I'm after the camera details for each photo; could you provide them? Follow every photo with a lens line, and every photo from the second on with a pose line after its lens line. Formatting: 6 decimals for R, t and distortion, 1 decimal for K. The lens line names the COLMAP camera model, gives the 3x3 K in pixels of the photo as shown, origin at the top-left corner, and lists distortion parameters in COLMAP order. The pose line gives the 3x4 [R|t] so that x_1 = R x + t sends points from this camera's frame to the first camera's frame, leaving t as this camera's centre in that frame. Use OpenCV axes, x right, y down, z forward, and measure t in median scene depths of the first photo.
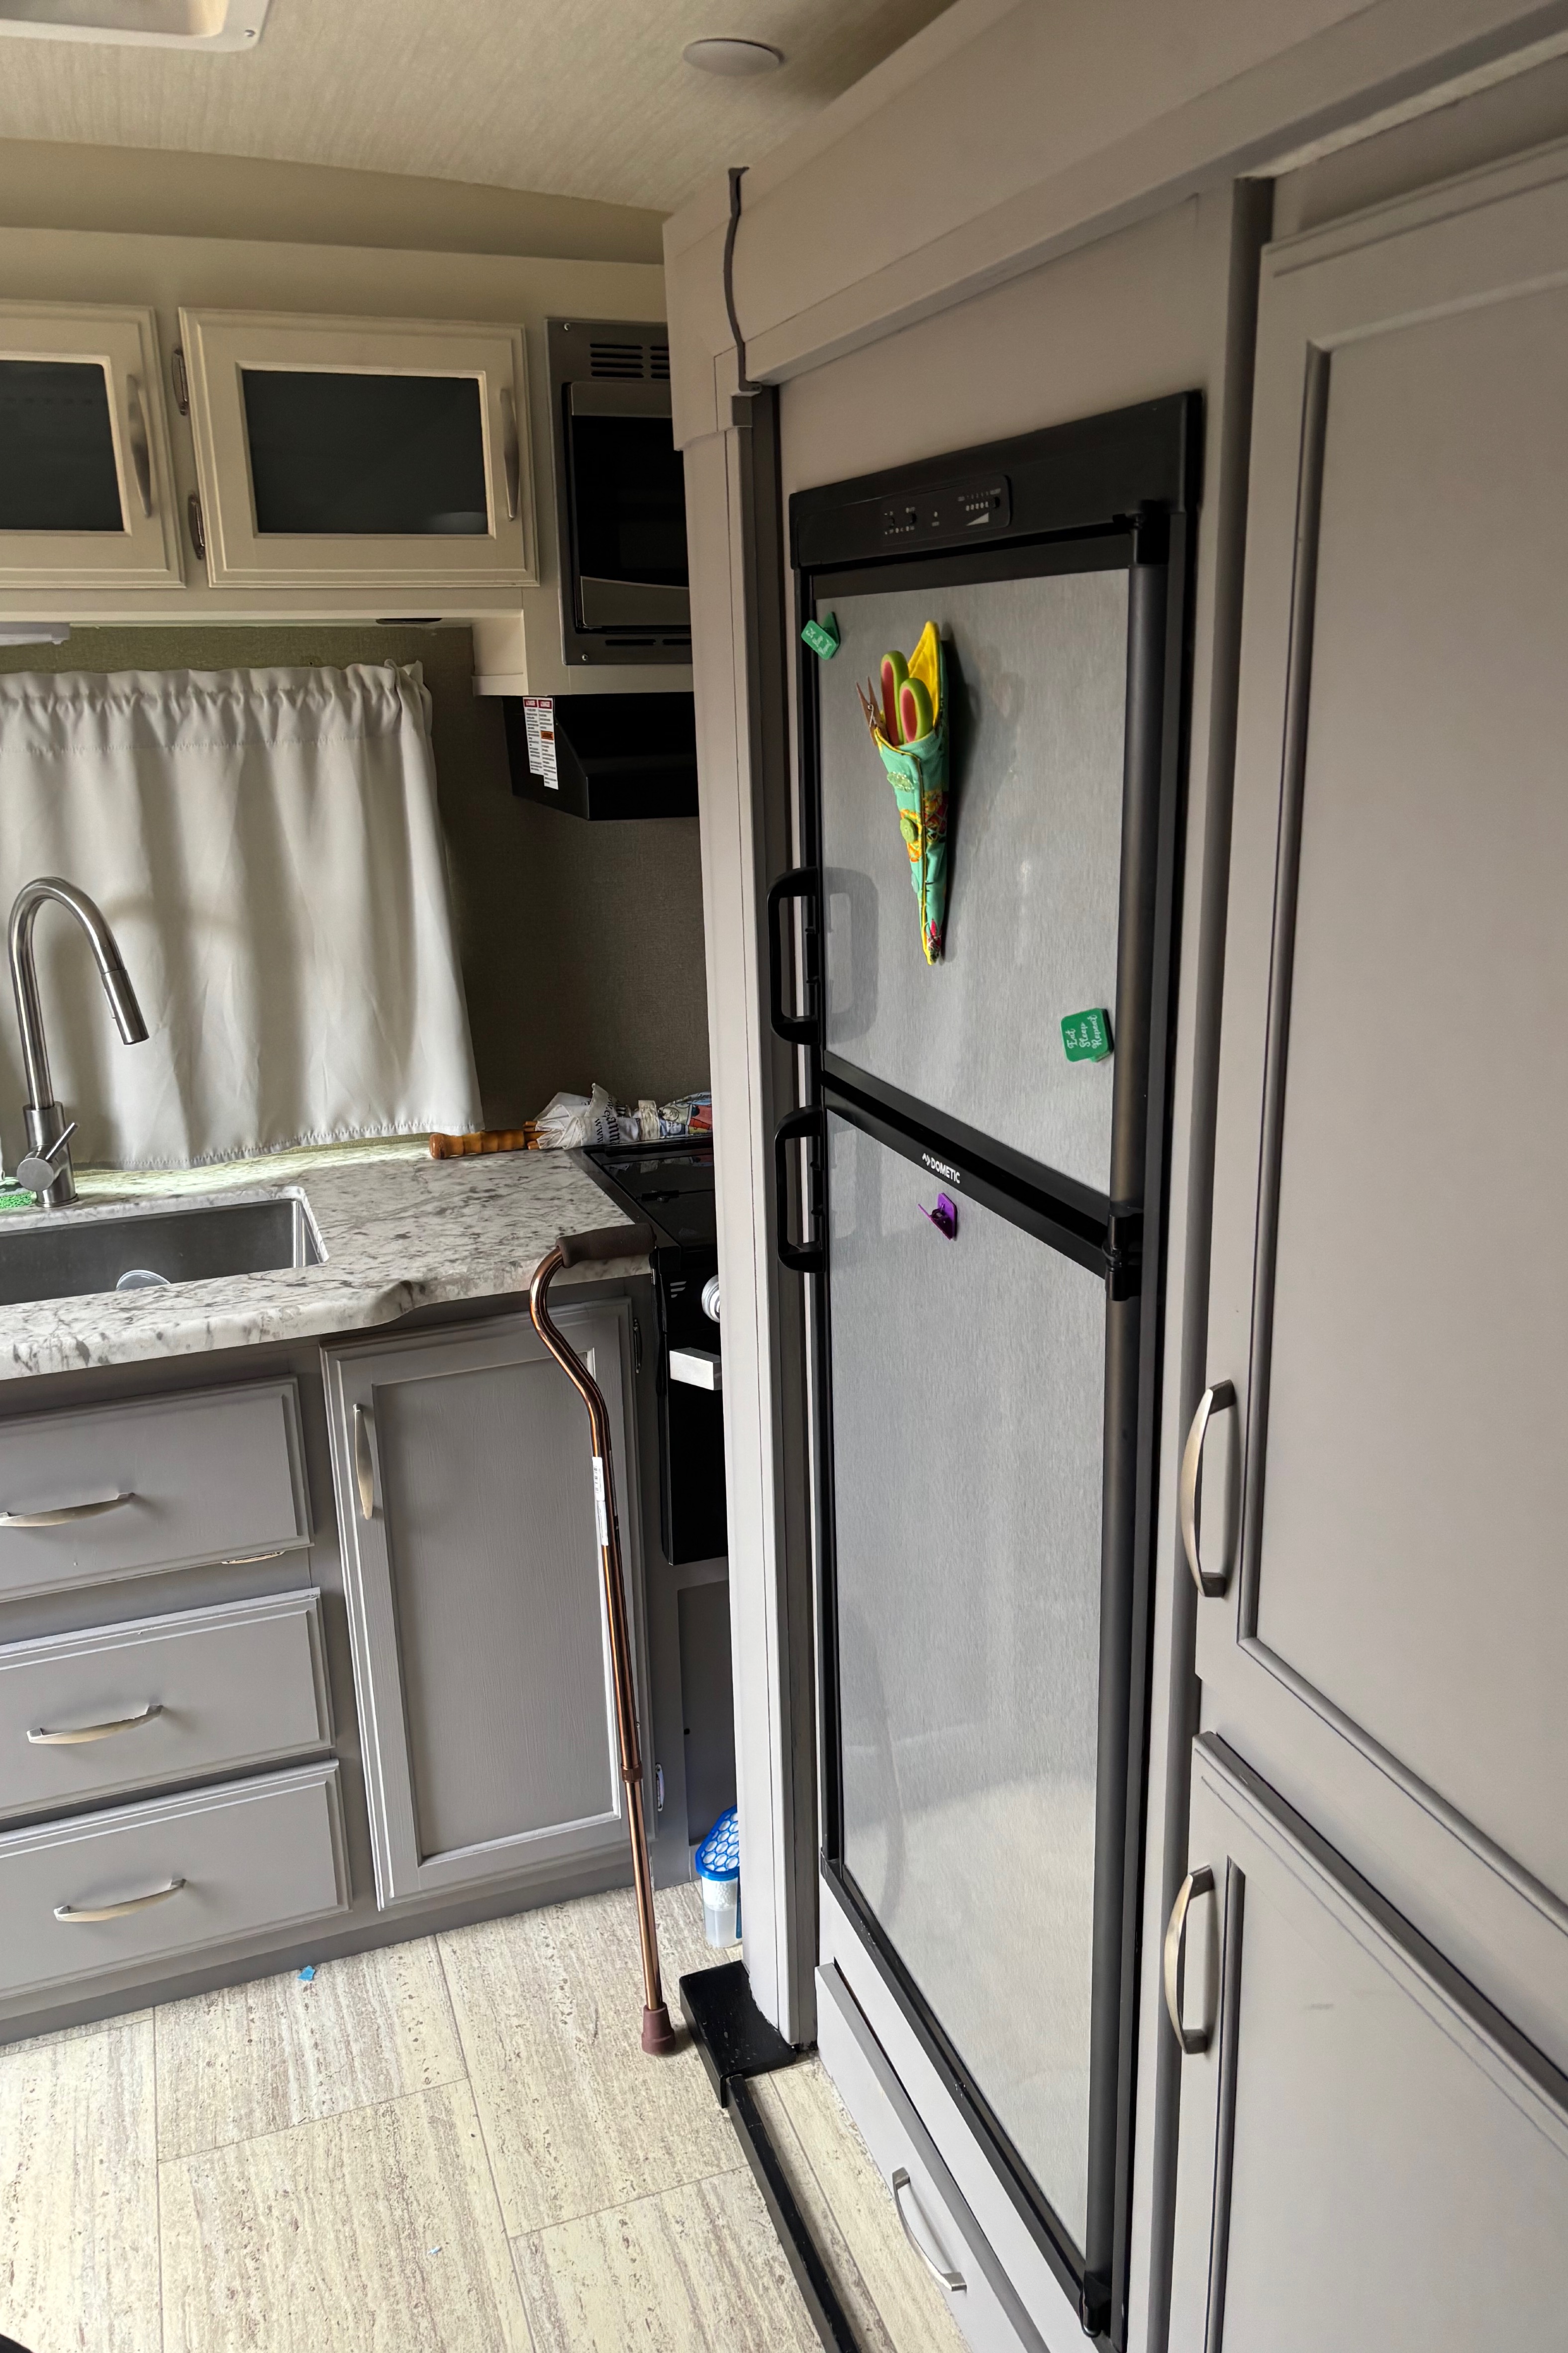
lens RADIAL K [[1780.6, 0, 786.2], [0, 1780.6, 1169.1], [0, 0, 1]] dist [0.014140, 0.006375]
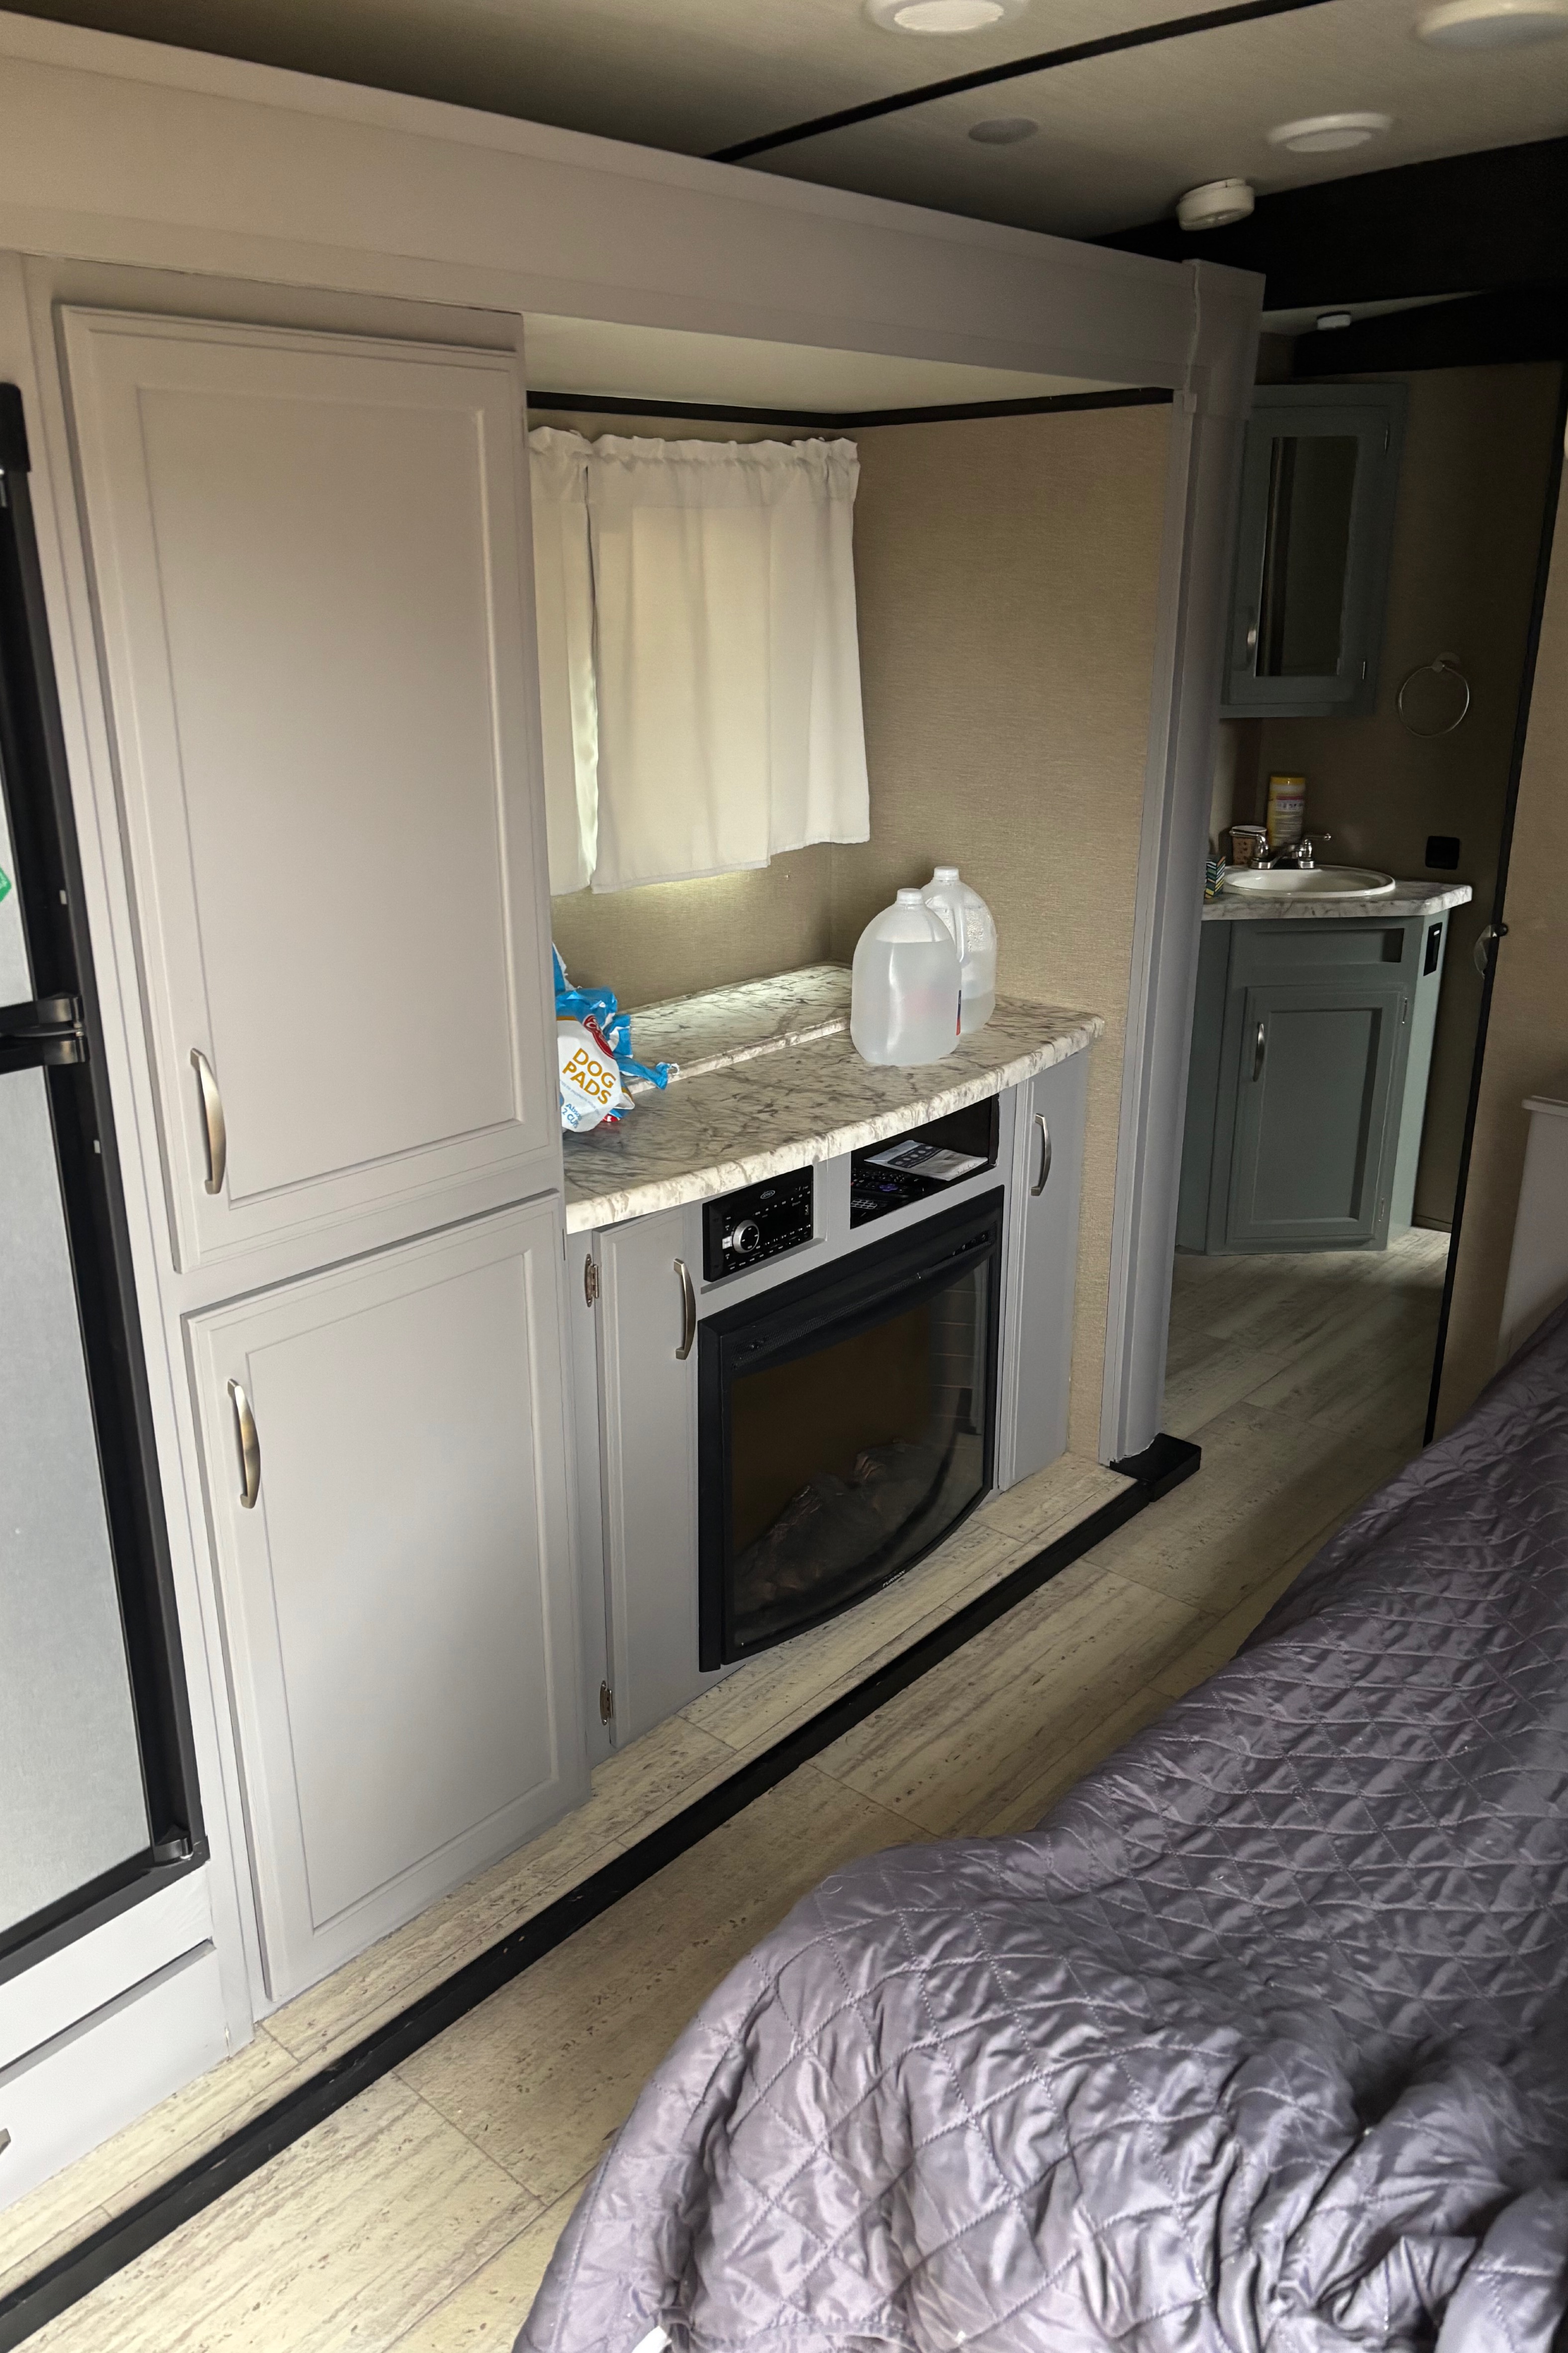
lens RADIAL K [[1780.6, 0, 794.3], [0, 1780.6, 1184.1], [0, 0, 1]] dist [0.014140, 0.006375]
pose [[-0.490762, -0.273581, 0.827228, -0.896729], [0.248256, 0.866164, 0.433739, -0.333677], [-0.835178, 0.418227, -0.357162, 1.204171]]
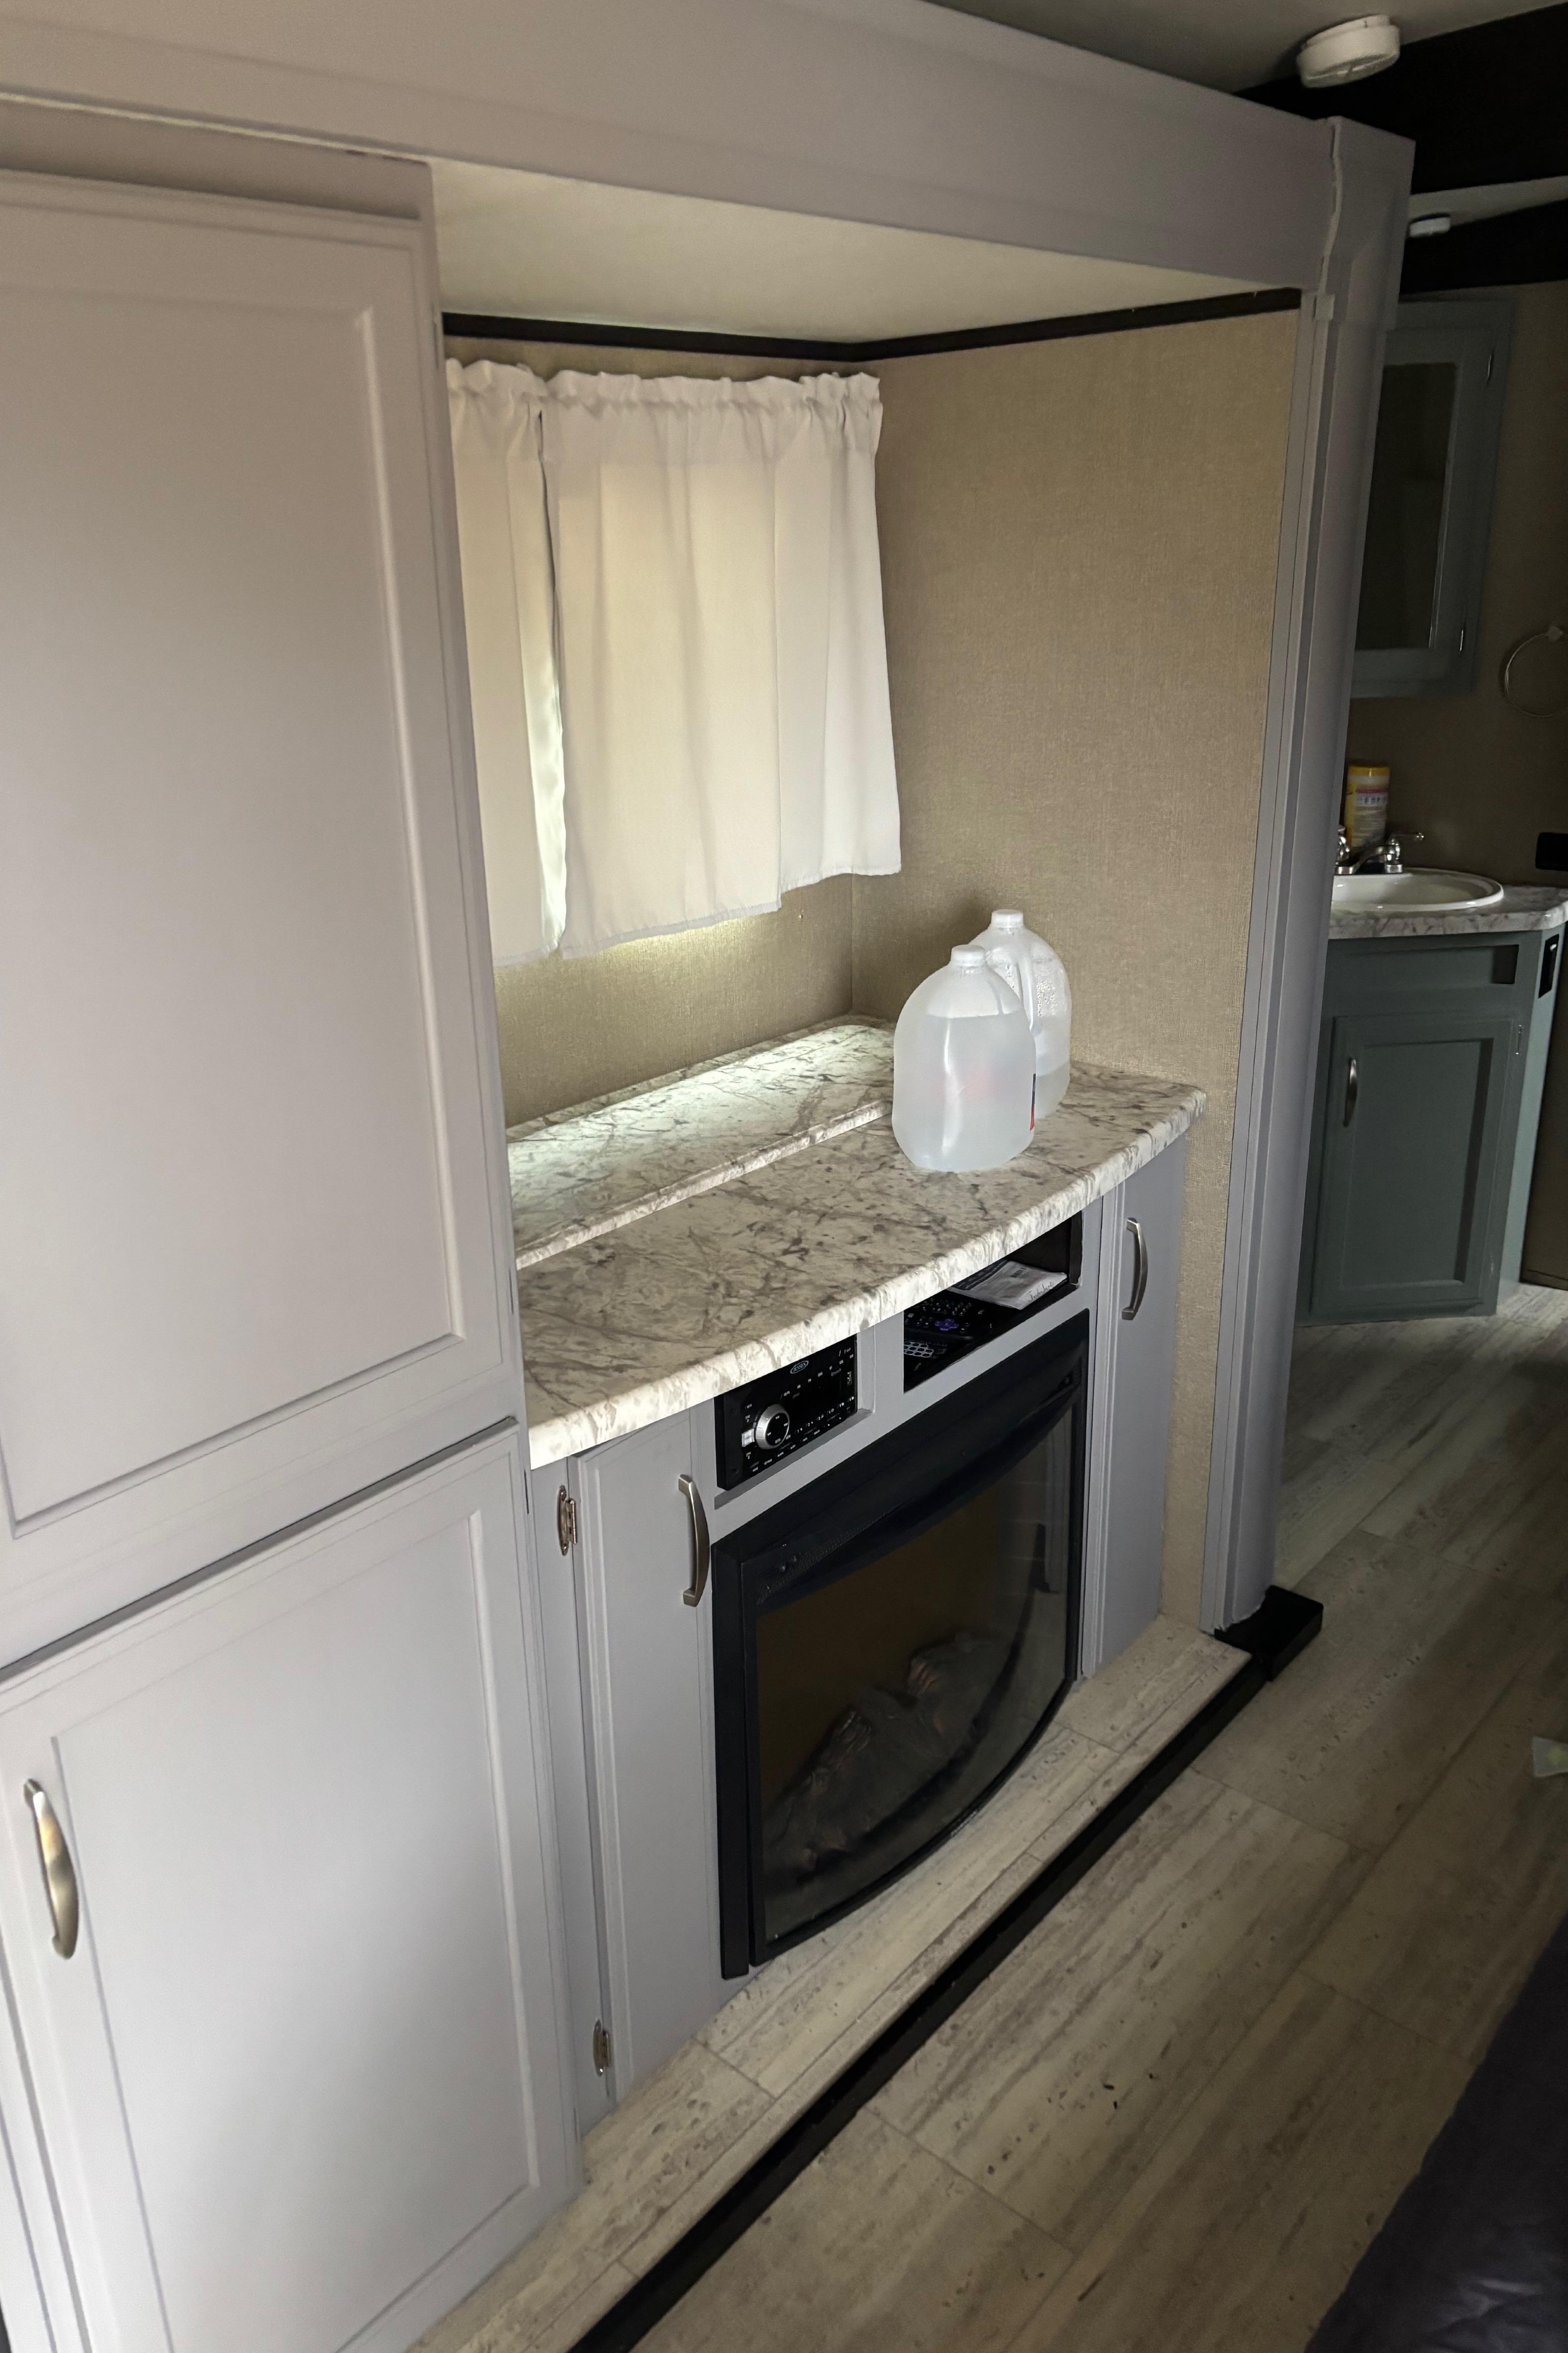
lens RADIAL K [[1780.6, 0, 767.9], [0, 1780.6, 1166.1], [0, 0, 1]] dist [0.014140, 0.006375]
pose [[-0.491657, -0.267701, 0.828619, -0.622030], [0.269922, 0.857852, 0.437302, -0.301986], [-0.827898, 0.438665, -0.349510, 1.082670]]
